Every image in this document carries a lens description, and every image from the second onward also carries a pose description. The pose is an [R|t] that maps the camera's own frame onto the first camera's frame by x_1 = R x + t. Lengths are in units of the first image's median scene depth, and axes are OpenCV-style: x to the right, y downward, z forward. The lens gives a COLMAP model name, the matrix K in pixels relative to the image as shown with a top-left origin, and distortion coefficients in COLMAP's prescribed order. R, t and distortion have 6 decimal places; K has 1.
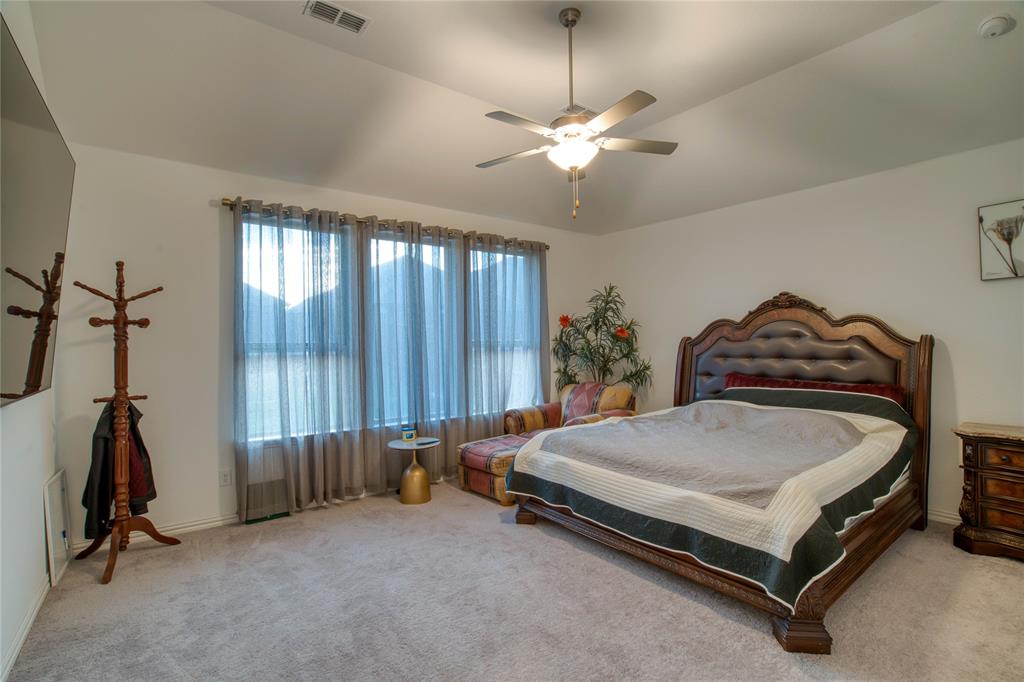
lens RADIAL K [[479.7, 0, 513.5], [0, 479.7, 344.8], [0, 0, 1]] dist [-0.051021, 0.018065]
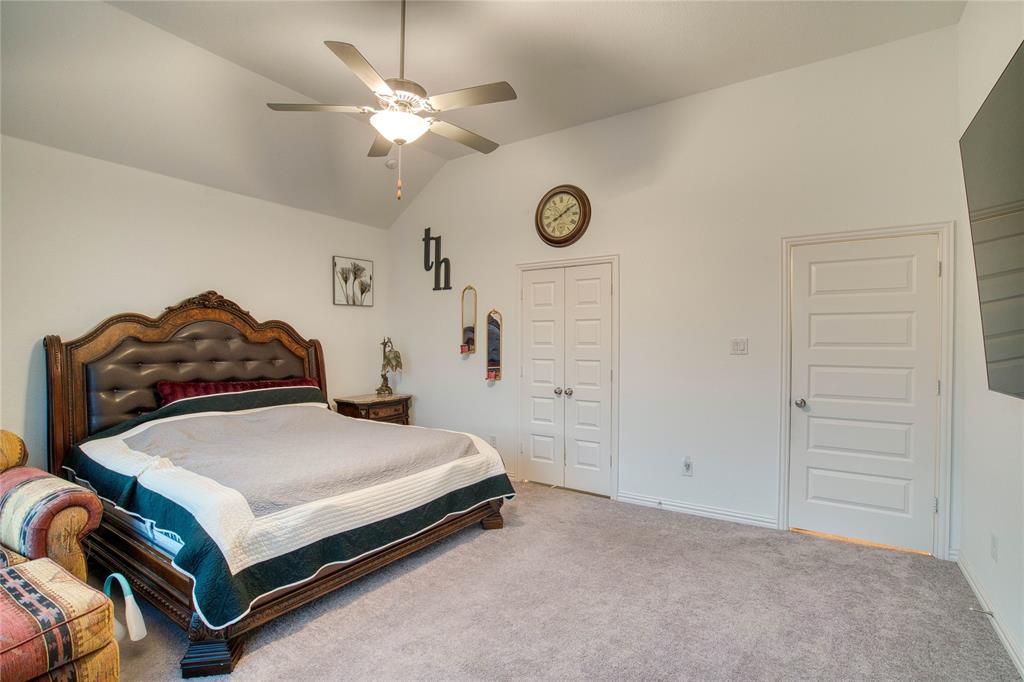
lens RADIAL K [[479.7, 0, 513.5], [0, 479.7, 344.8], [0, 0, 1]] dist [-0.051021, 0.018065]
pose [[-0.308600, 0.005669, 0.951175, -0.650033], [0.006939, 0.999969, -0.003708, 0.003851], [-0.951167, 0.005456, -0.308630, 0.917367]]
